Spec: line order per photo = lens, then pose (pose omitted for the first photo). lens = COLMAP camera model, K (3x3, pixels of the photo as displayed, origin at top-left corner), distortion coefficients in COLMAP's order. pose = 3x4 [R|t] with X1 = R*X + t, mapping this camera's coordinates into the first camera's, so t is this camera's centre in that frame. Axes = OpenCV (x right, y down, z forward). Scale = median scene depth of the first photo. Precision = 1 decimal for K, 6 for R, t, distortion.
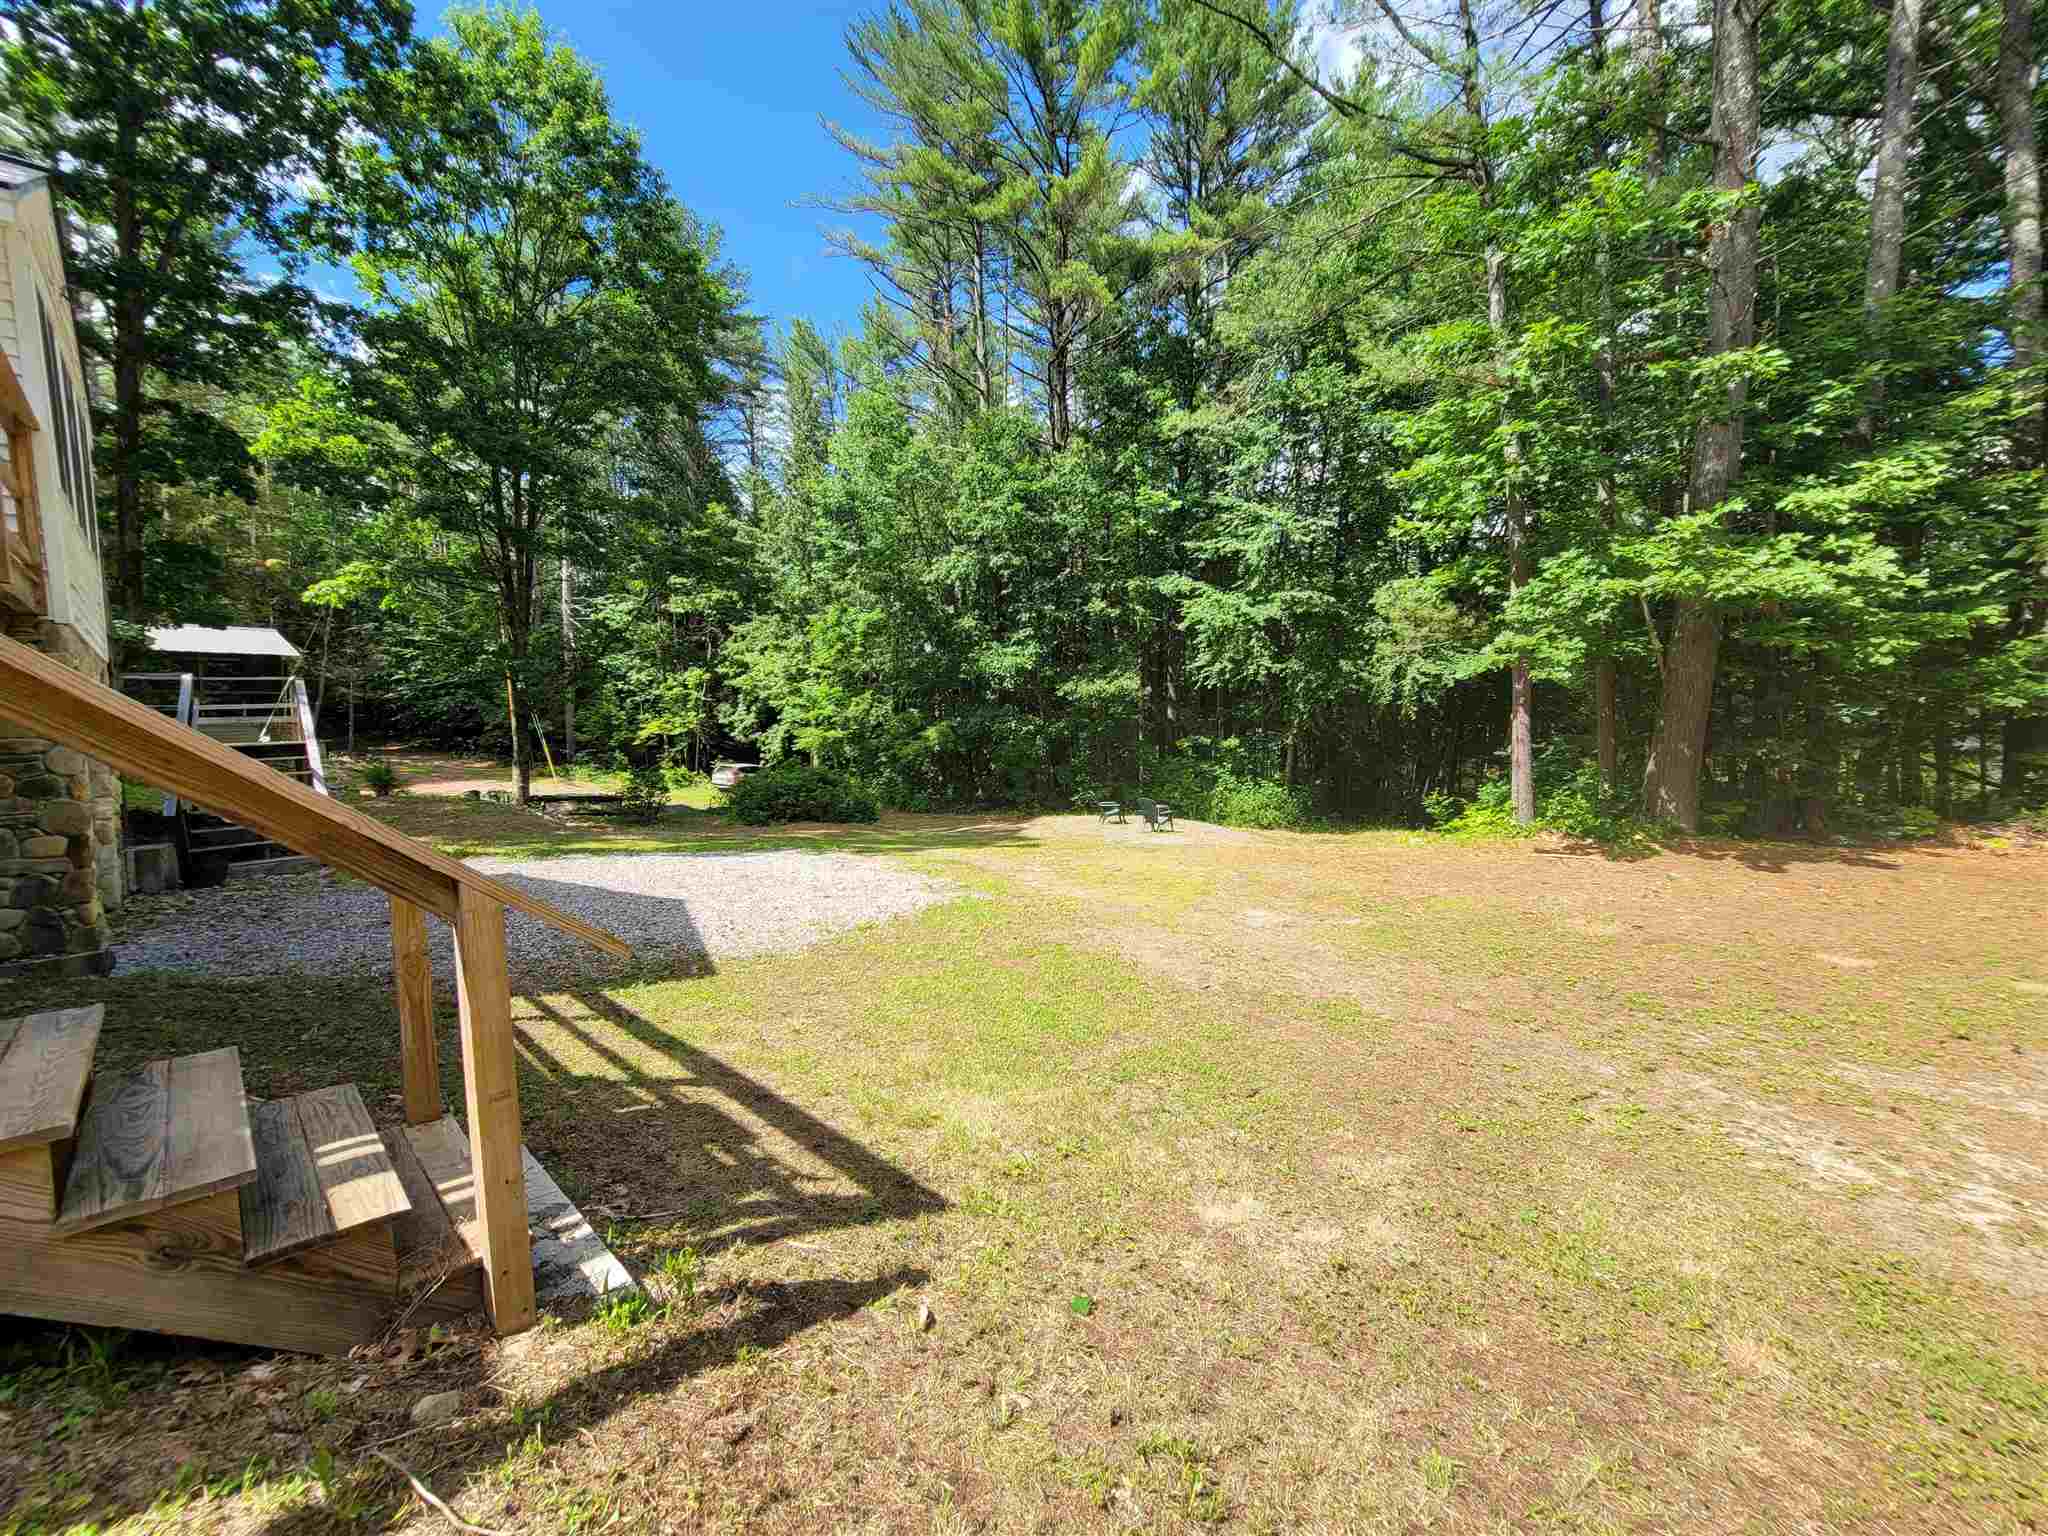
lens RADIAL K [[843.3, 0, 1018.1], [0, 843.3, 768.9], [0, 0, 1]] dist [-0.005503, 0.002170]
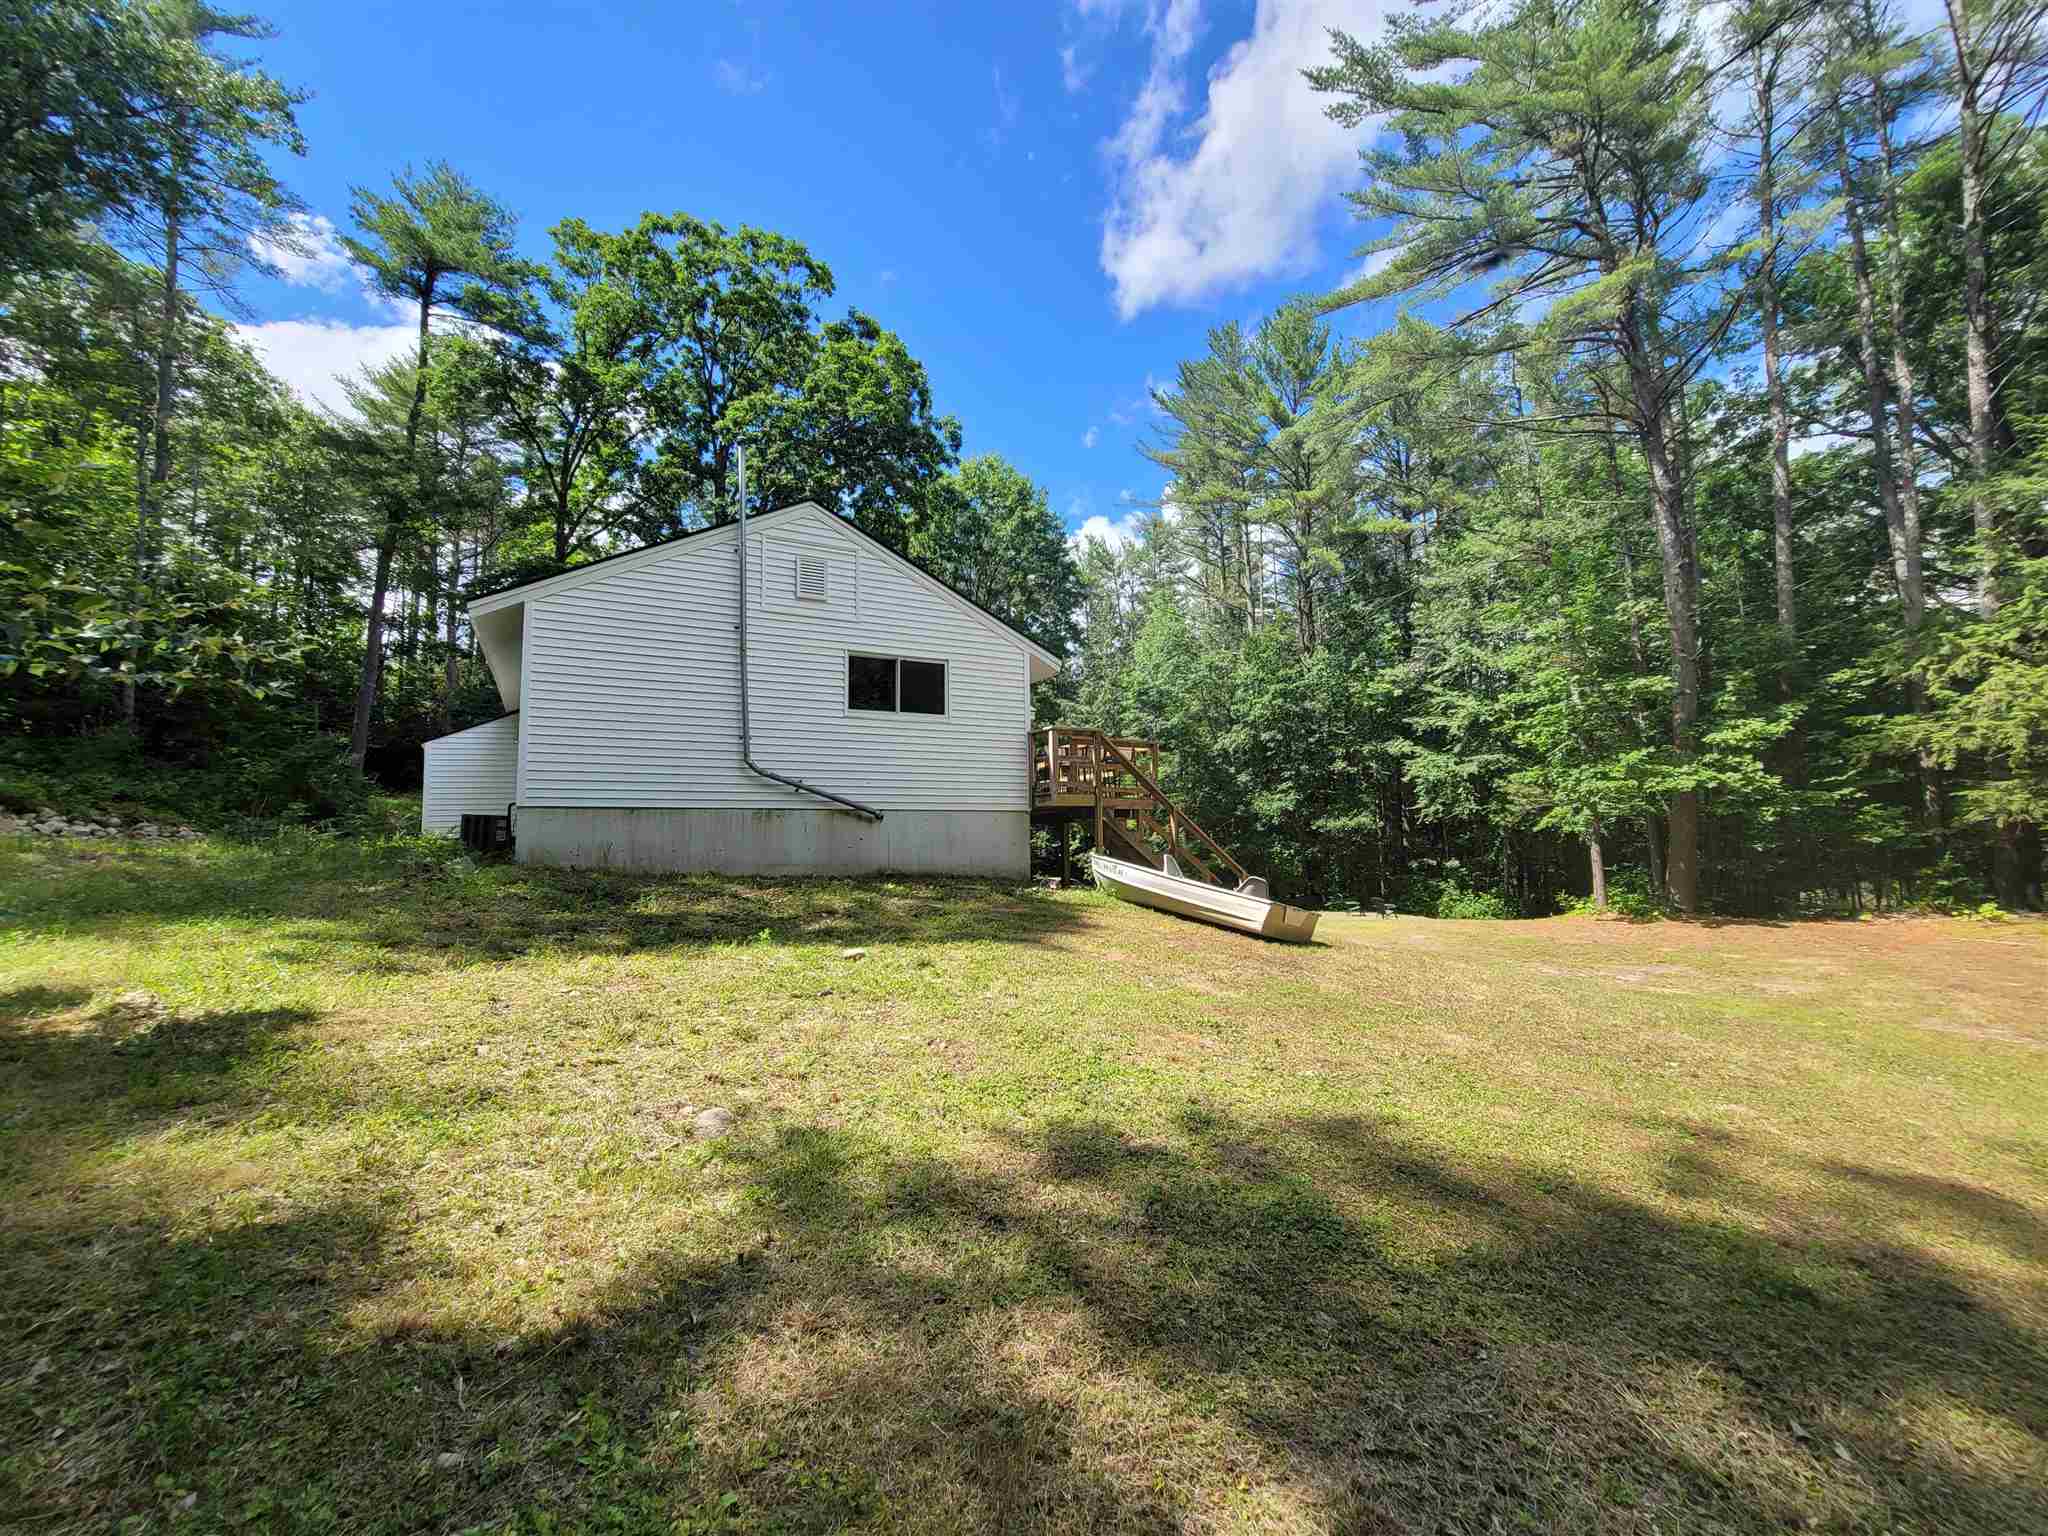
lens RADIAL K [[843.3, 0, 1019.9], [0, 843.3, 773.1], [0, 0, 1]] dist [-0.005503, 0.002170]
pose [[0.960983, -0.024222, -0.275546, -0.034295], [-0.014448, 0.990403, -0.137450, 0.021937], [0.276231, 0.136068, 0.951410, -0.506990]]
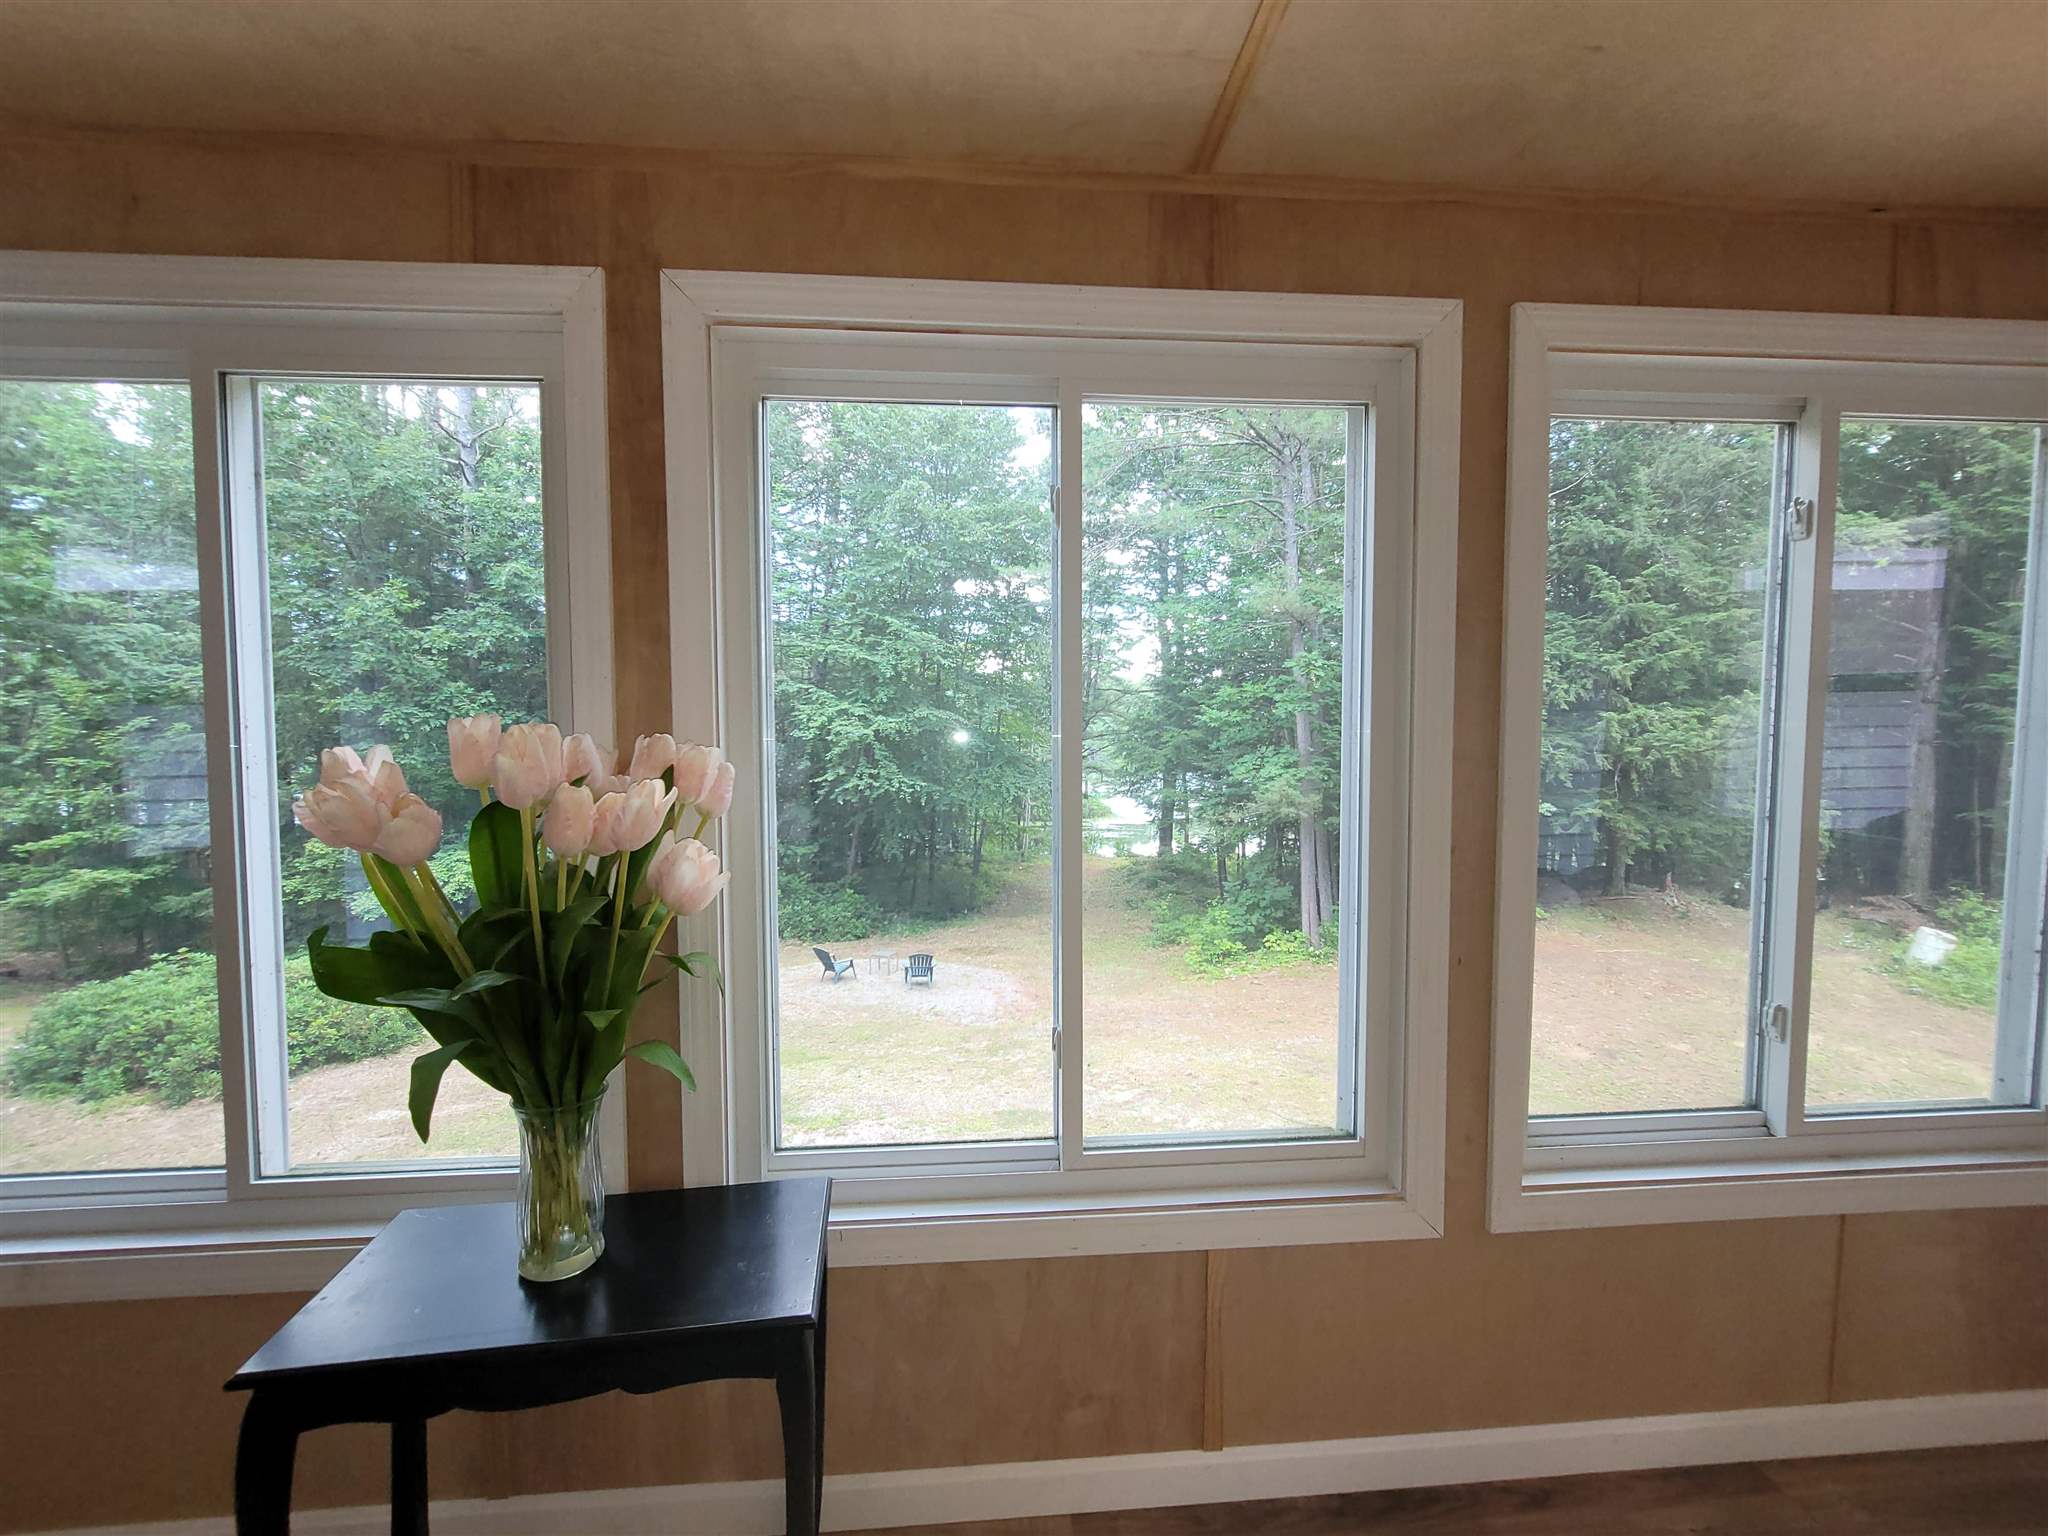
lens RADIAL K [[843.3, 0, 989.8], [0, 843.3, 772.2], [0, 0, 1]] dist [-0.005503, 0.002170]
pose [[0.636461, -0.013793, 0.771185, -0.377318], [0.039297, 0.999121, -0.014561, -0.107429], [-0.770307, 0.039573, 0.636444, 0.270199]]
